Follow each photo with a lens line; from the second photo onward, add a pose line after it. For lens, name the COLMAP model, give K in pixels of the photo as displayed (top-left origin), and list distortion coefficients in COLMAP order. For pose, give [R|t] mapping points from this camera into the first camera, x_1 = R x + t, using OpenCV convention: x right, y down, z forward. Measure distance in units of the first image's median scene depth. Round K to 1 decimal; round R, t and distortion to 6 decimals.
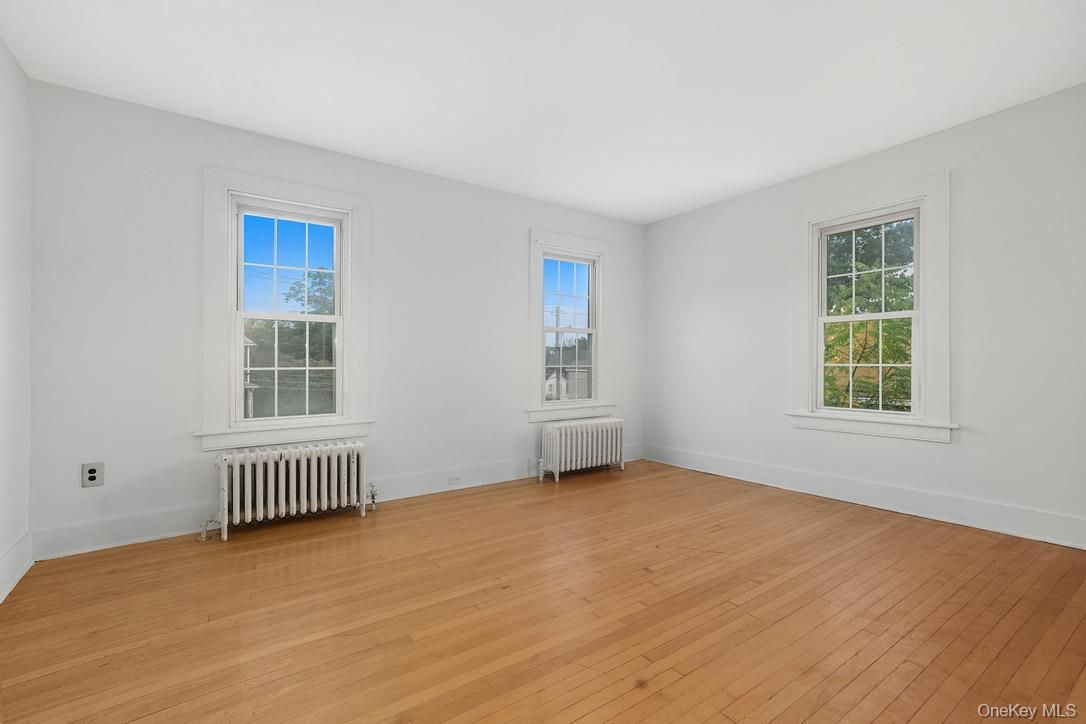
lens RADIAL K [[488.6, 0, 535.9], [0, 488.6, 370.5], [0, 0, 1]] dist [0.028129, 0.000899]
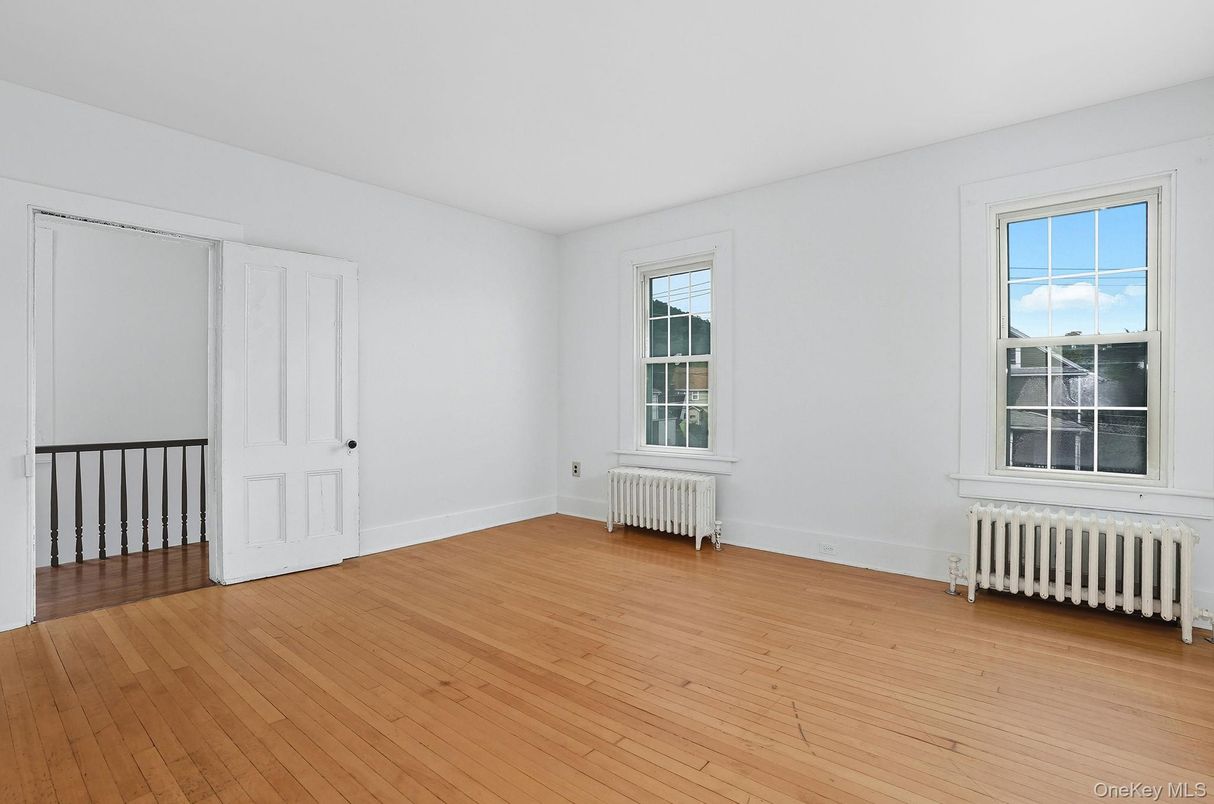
lens RADIAL K [[579.3, 0, 607.9], [0, 579.3, 401.0], [0, 0, 1]] dist [-0.044613, 0.000350]
pose [[0.254231, 0.005555, -0.967128, 0.571046], [-0.018031, 0.999837, 0.001003, -0.010378], [0.966975, 0.017184, 0.254290, 0.366466]]
